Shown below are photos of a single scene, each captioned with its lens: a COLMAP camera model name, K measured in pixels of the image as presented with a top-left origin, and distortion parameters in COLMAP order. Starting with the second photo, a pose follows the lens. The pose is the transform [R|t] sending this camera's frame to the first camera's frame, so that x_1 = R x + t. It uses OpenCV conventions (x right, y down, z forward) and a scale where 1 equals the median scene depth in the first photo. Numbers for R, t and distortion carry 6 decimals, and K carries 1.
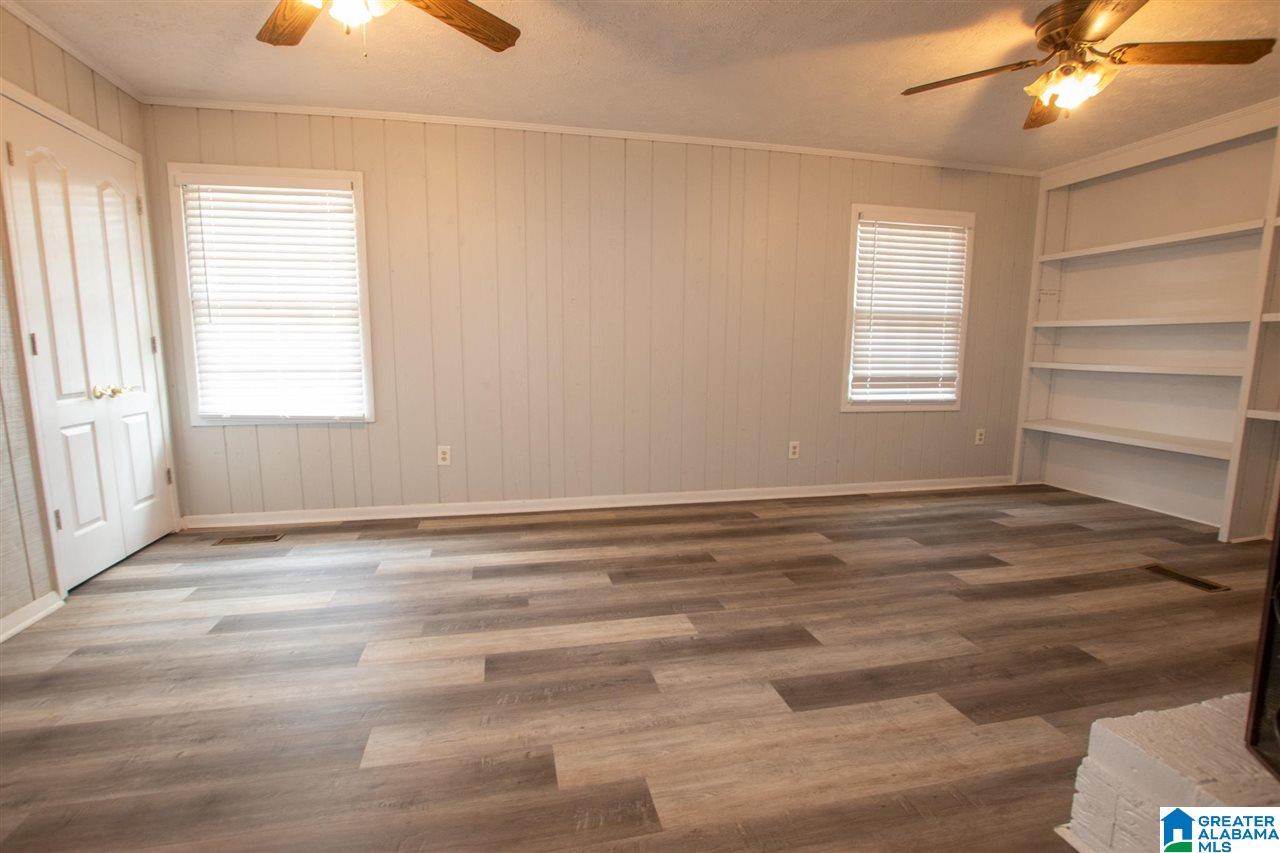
lens RADIAL K [[629.7, 0, 616.2], [0, 629.7, 448.4], [0, 0, 1]] dist [-0.028265, 0.000167]
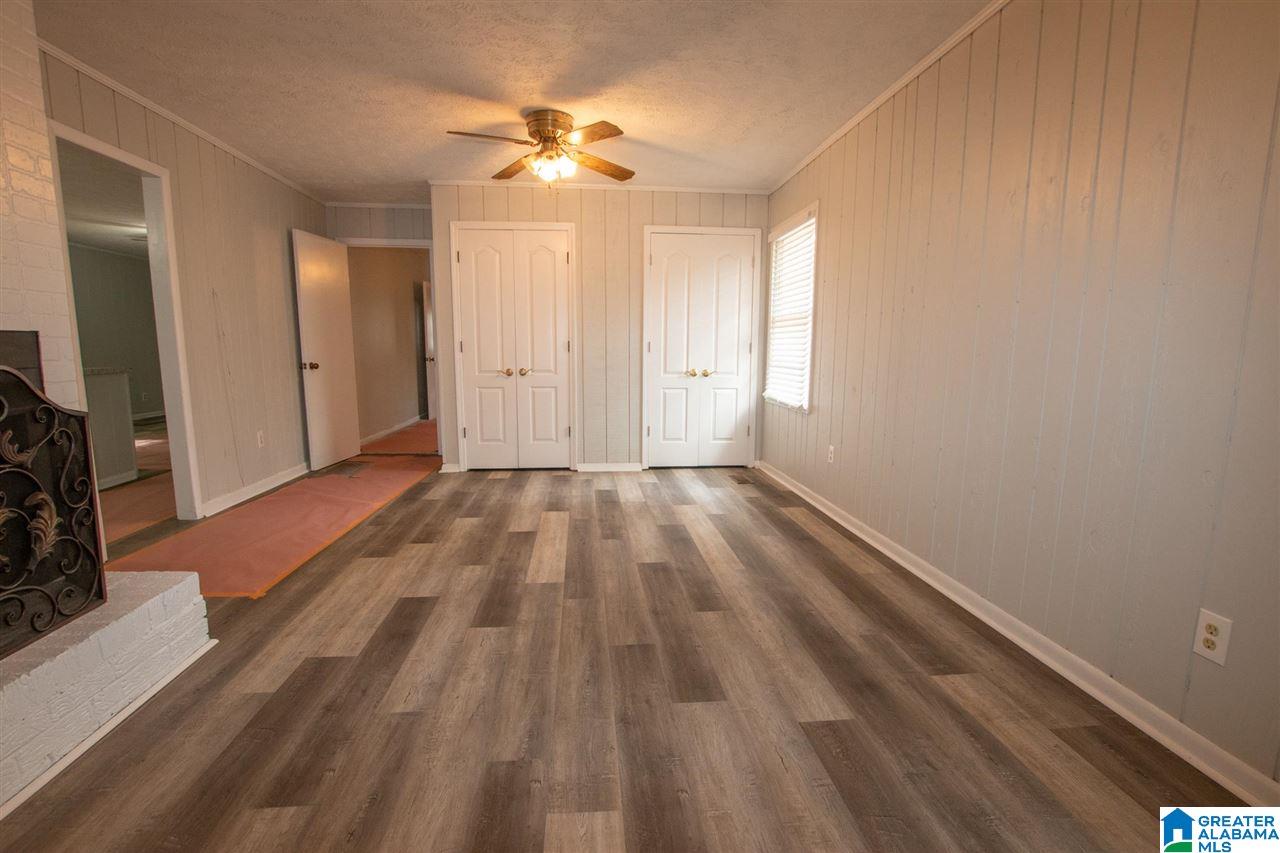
lens RADIAL K [[593.0, 0, 618.5], [0, 593.0, 441.1], [0, 0, 1]] dist [-0.025431, 0.000607]
pose [[-0.160541, 0.145679, -0.976219, 1.066185], [-0.160400, 0.972050, 0.171435, -0.178296], [0.973909, 0.184108, -0.132687, 1.154593]]
